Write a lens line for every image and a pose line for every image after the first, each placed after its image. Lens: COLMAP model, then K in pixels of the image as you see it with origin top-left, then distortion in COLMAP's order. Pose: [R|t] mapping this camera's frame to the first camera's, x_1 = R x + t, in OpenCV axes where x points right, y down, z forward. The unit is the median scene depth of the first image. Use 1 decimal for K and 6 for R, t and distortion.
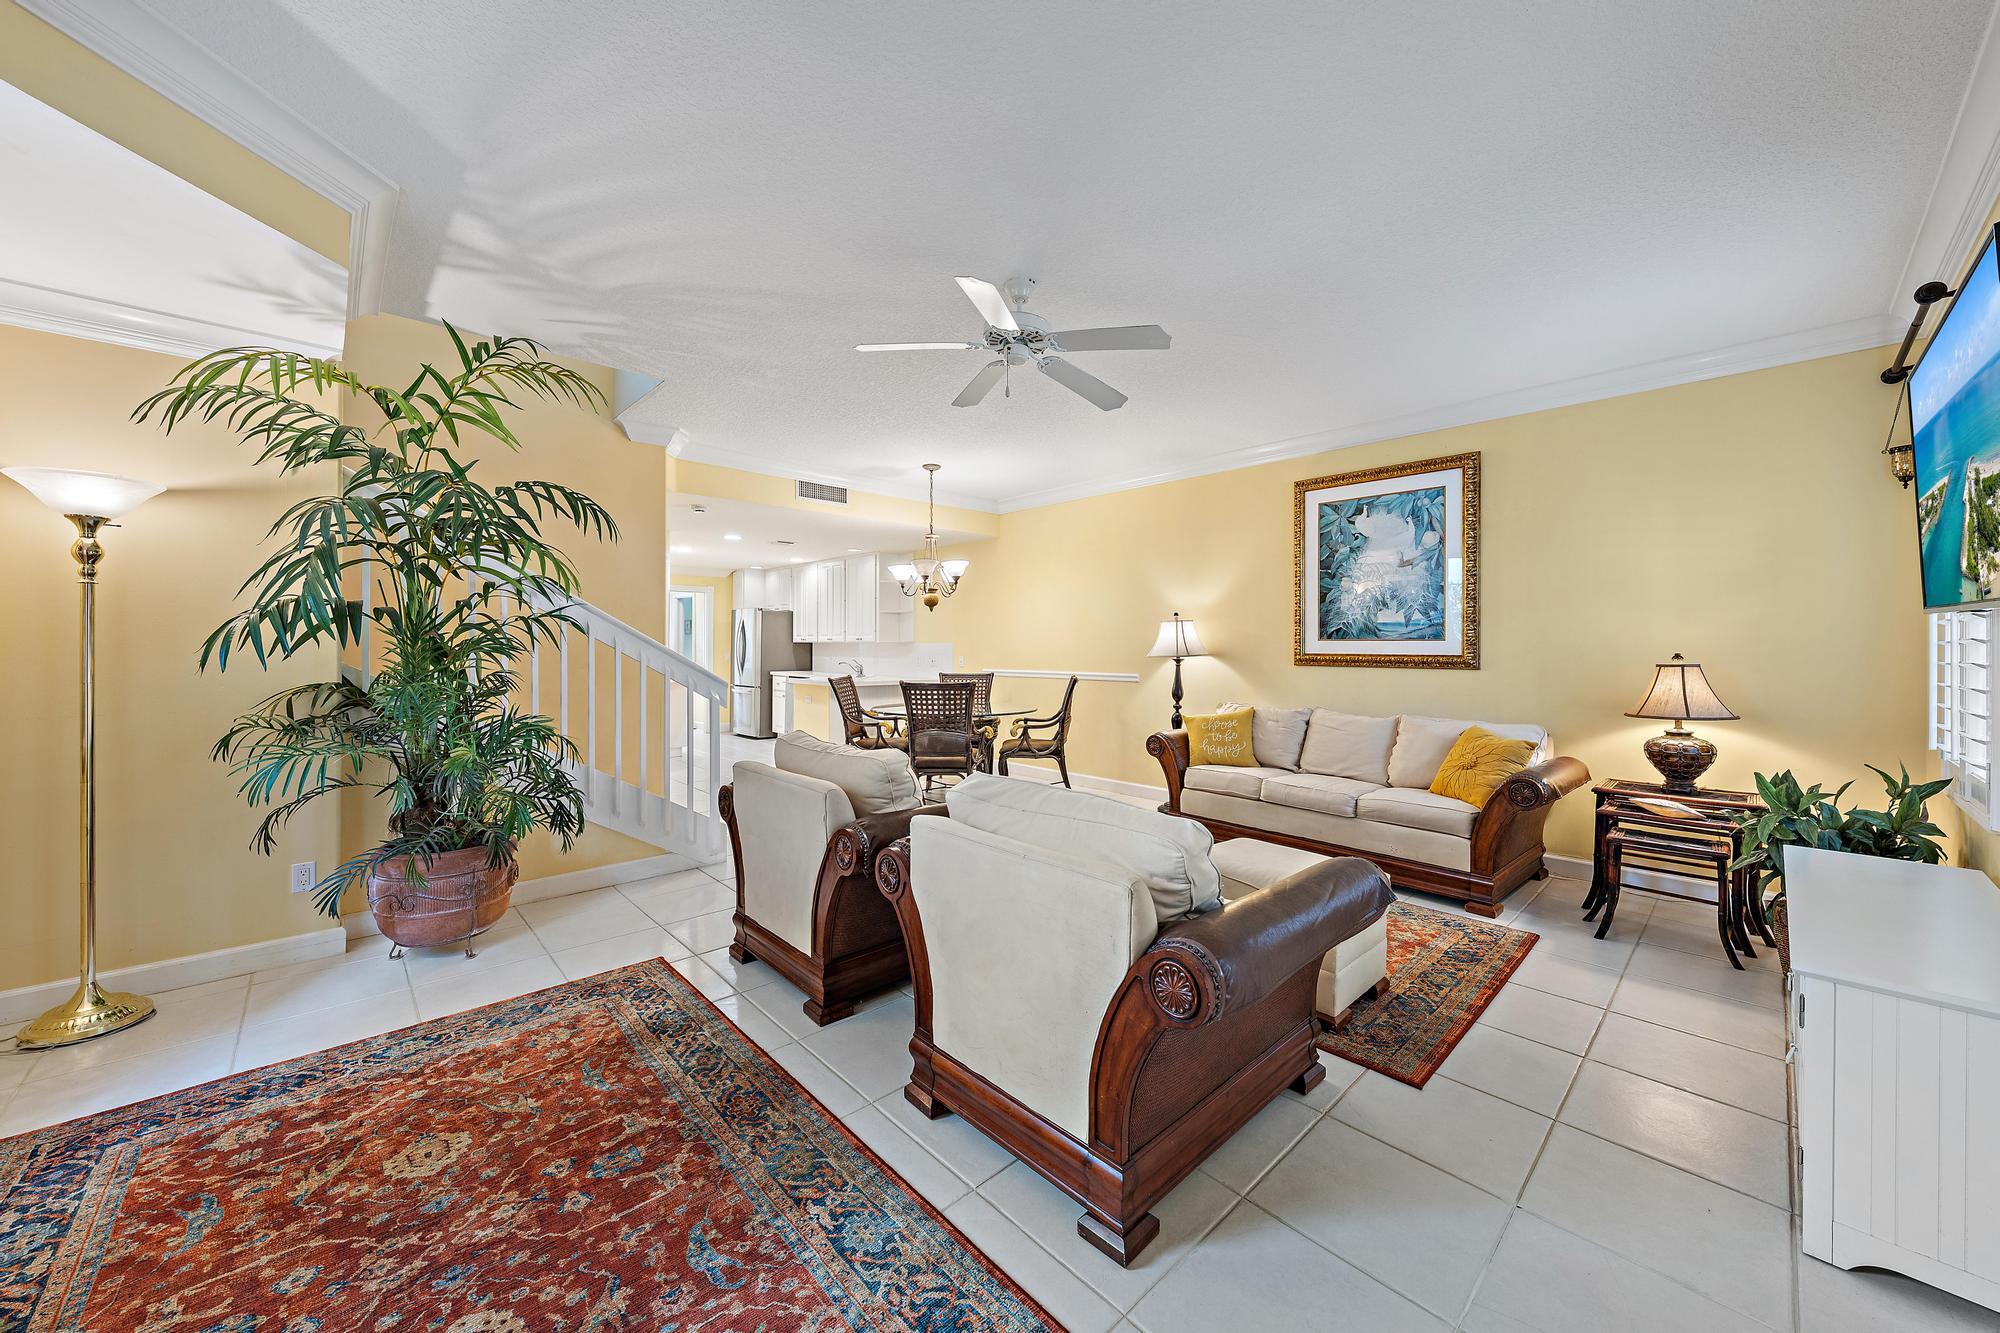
lens RADIAL K [[734.7, 0, 998.5], [0, 734.7, 656.1], [0, 0, 1]] dist [-0.001183, -0.000220]
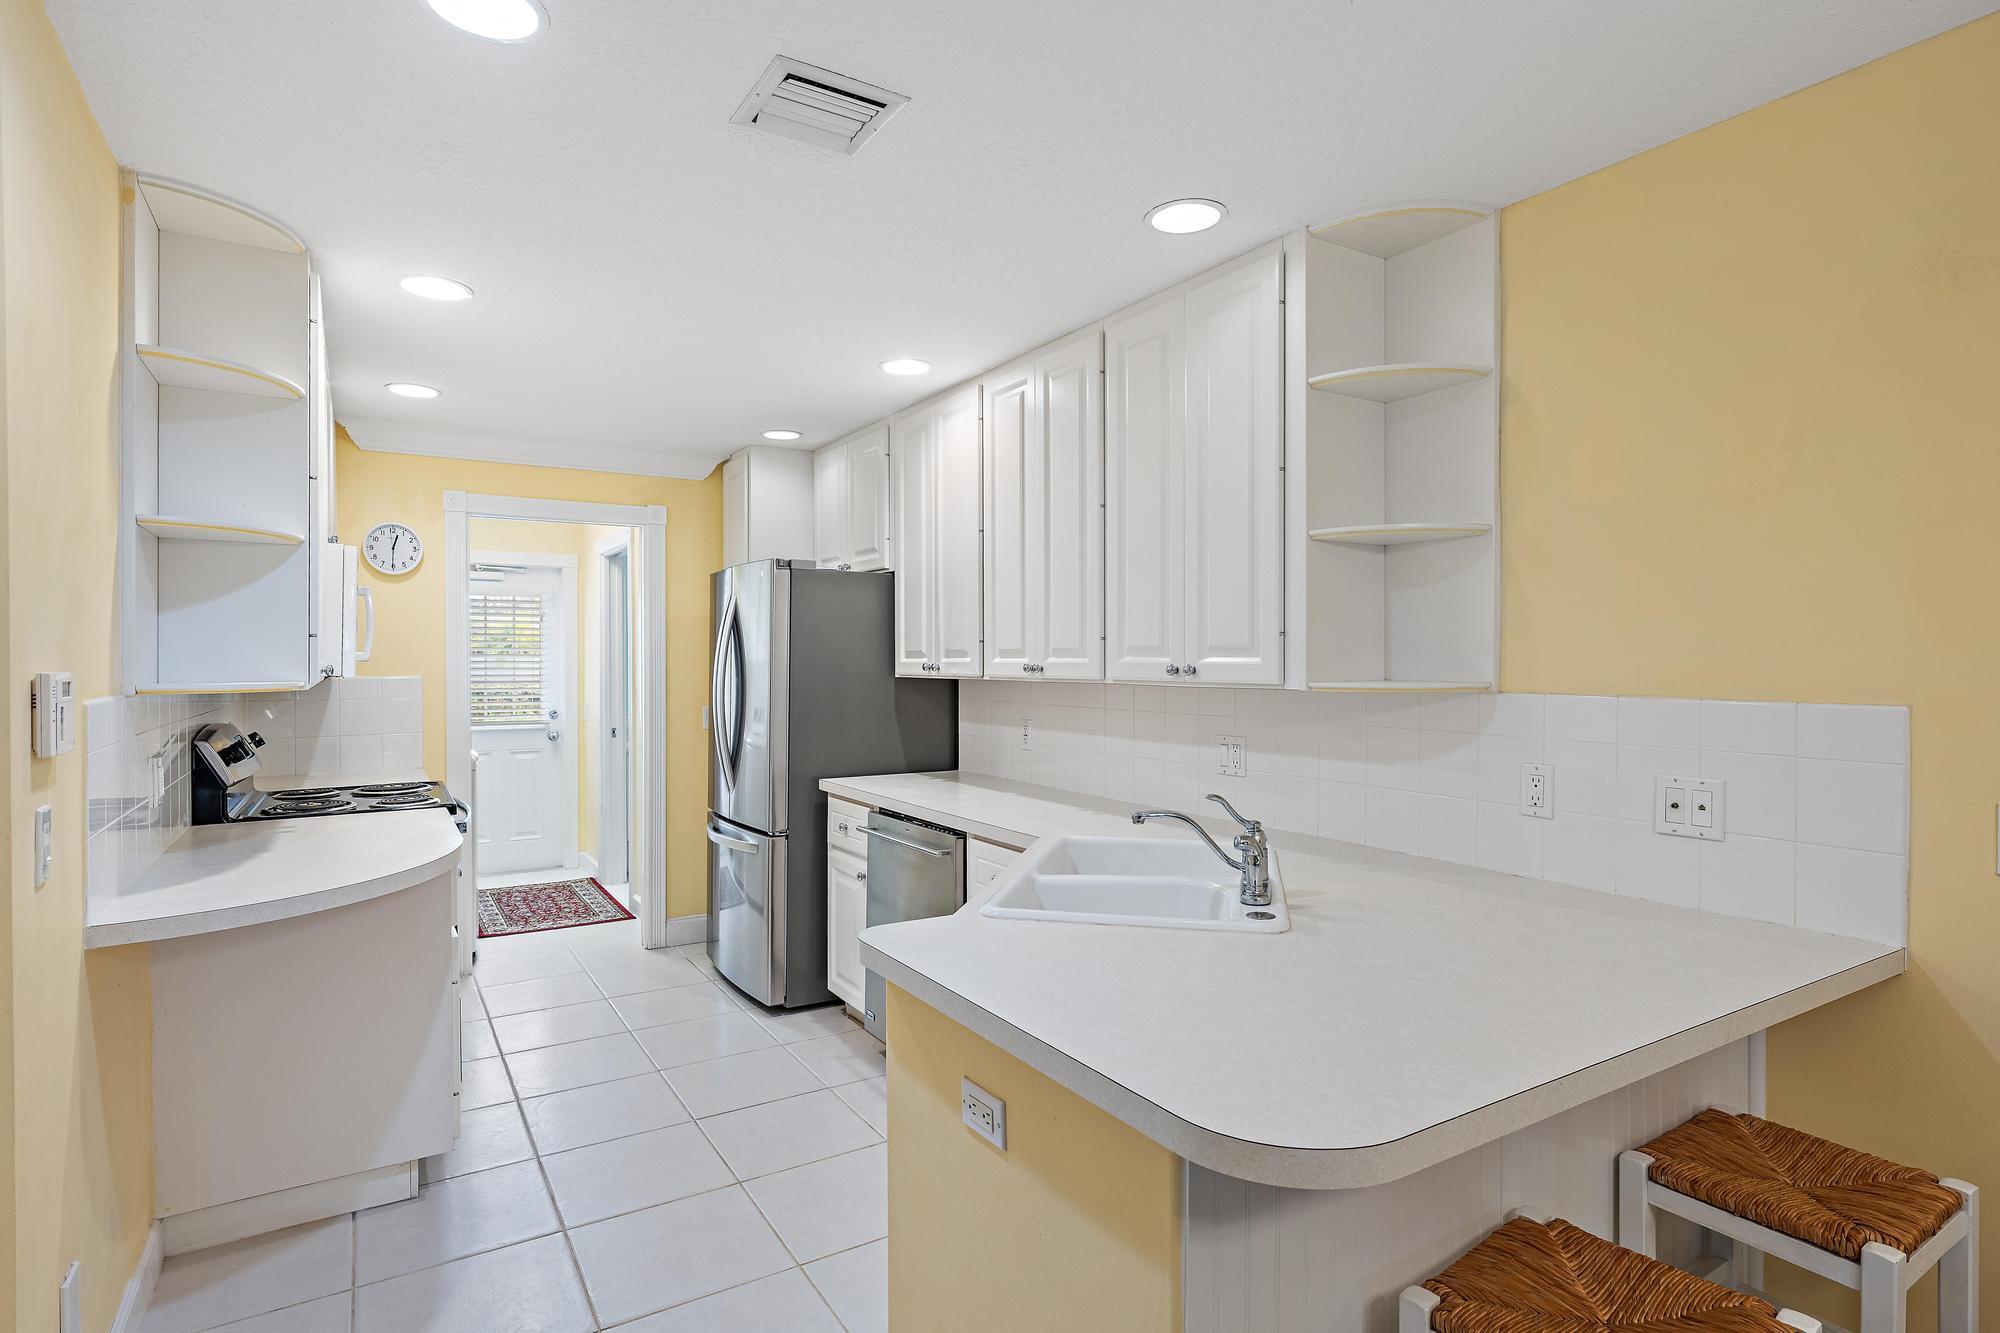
lens RADIAL K [[1020.1, 0, 1000.0], [0, 1020.1, 666.5], [0, 0, 1]] dist [0.000485, 0.000106]
pose [[0.983835, 0.000592, -0.179074, -0.168116], [-0.004096, 0.999807, -0.019201, -0.015836], [0.179028, 0.019624, 0.983648, 0.616587]]
